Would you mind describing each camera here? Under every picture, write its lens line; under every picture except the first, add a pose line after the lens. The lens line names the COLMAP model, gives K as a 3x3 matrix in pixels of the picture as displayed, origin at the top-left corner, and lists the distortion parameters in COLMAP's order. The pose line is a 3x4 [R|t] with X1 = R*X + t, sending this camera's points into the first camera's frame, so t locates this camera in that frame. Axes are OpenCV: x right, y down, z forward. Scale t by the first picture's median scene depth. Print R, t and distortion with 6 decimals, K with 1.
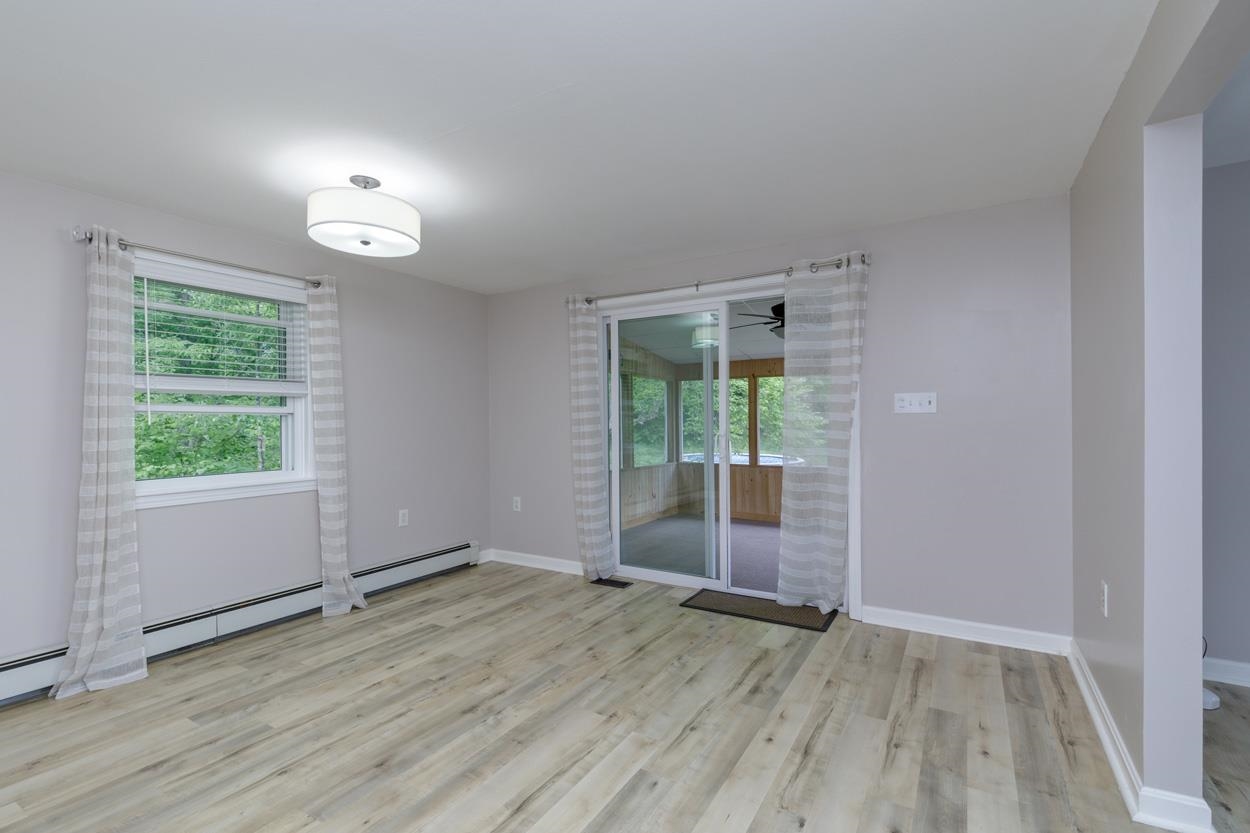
lens RADIAL K [[569.2, 0, 616.8], [0, 569.2, 423.6], [0, 0, 1]] dist [0.000084, -0.000023]
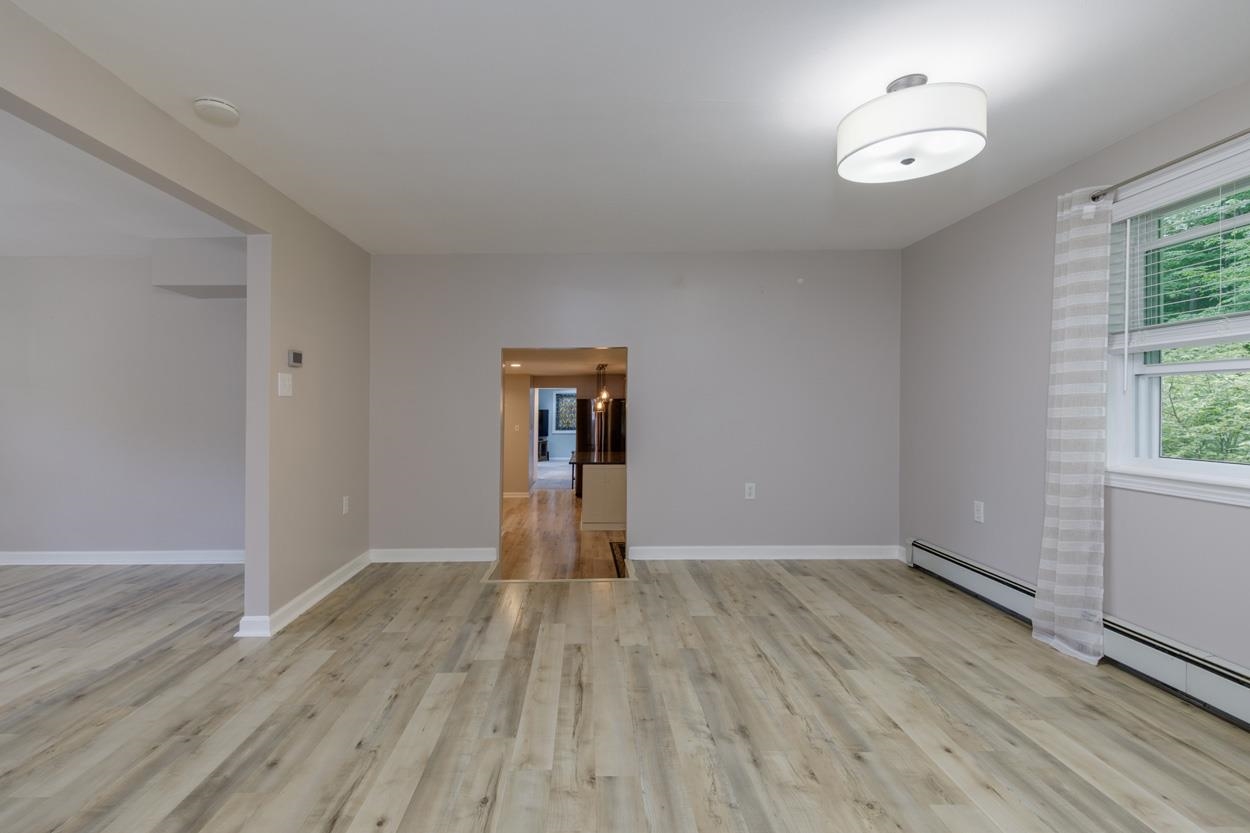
lens RADIAL K [[569.2, 0, 584.9], [0, 569.2, 404.3], [0, 0, 1]] dist [0.000084, -0.000023]
pose [[-0.850581, 0.014259, -0.525650, 0.370461], [0.014802, 0.999885, 0.003171, 0.008005], [0.525635, -0.005084, -0.850695, 1.548323]]
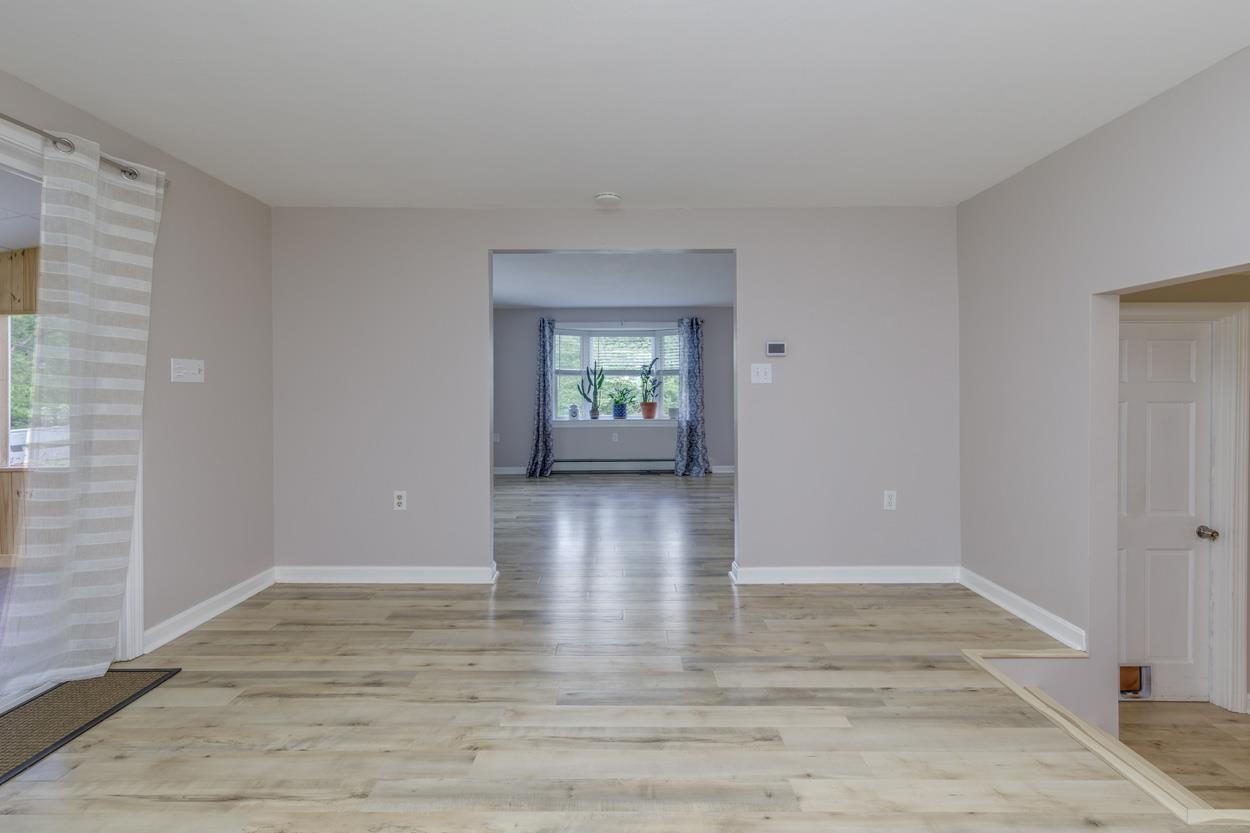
lens RADIAL K [[569.2, 0, 629.2], [0, 569.2, 404.0], [0, 0, 1]] dist [0.000084, -0.000023]
pose [[-0.535471, -0.009682, 0.844498, -0.763177], [0.008976, 0.999813, 0.017154, 0.007760], [-0.844506, 0.016765, -0.535284, 1.167219]]
